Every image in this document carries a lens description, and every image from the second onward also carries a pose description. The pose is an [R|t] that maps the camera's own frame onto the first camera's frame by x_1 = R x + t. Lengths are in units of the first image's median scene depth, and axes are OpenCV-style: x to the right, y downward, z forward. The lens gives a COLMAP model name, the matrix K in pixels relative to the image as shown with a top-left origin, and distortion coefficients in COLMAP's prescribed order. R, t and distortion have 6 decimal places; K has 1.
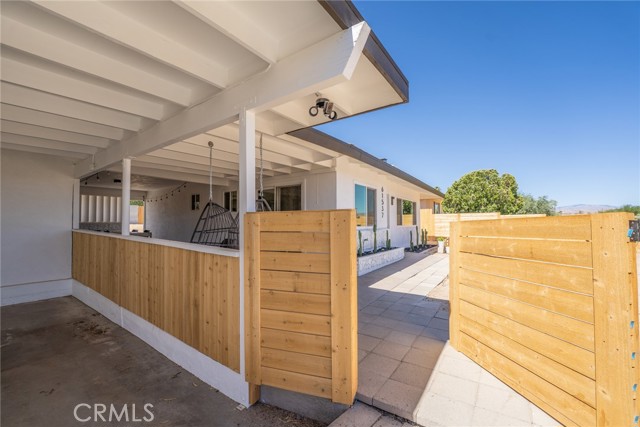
lens RADIAL K [[259.2, 0, 320.0], [0, 259.2, 213.5], [0, 0, 1]] dist [-0.024416, 0.000246]
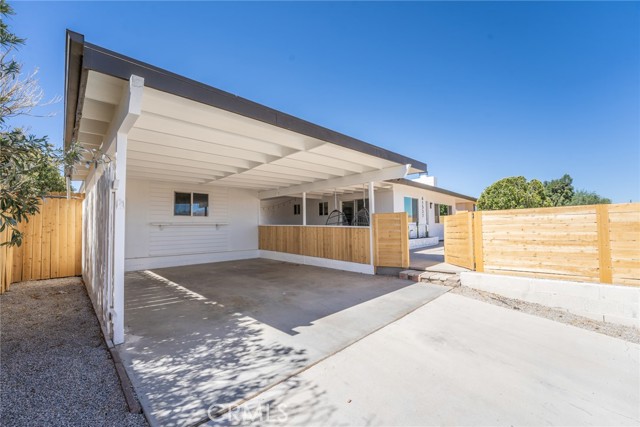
lens RADIAL K [[259.2, 0, 320.0], [0, 259.2, 213.5], [0, 0, 1]] dist [-0.024416, 0.000246]
pose [[0.986033, -0.018931, -0.165468, -0.135639], [0.016451, 0.999731, -0.016341, 0.012125], [0.165733, 0.013391, 0.986080, -0.788725]]
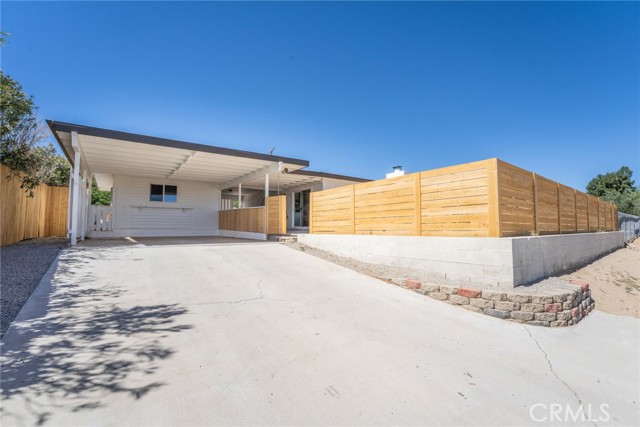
lens RADIAL K [[279.9, 0, 320.1], [0, 279.9, 219.7], [0, 0, 1]] dist [-0.011745, -0.000252]
pose [[0.951561, -0.005201, -0.307415, 0.734368], [0.006648, 0.999971, 0.003661, 0.129698], [0.307387, -0.005528, 0.951568, -1.169193]]
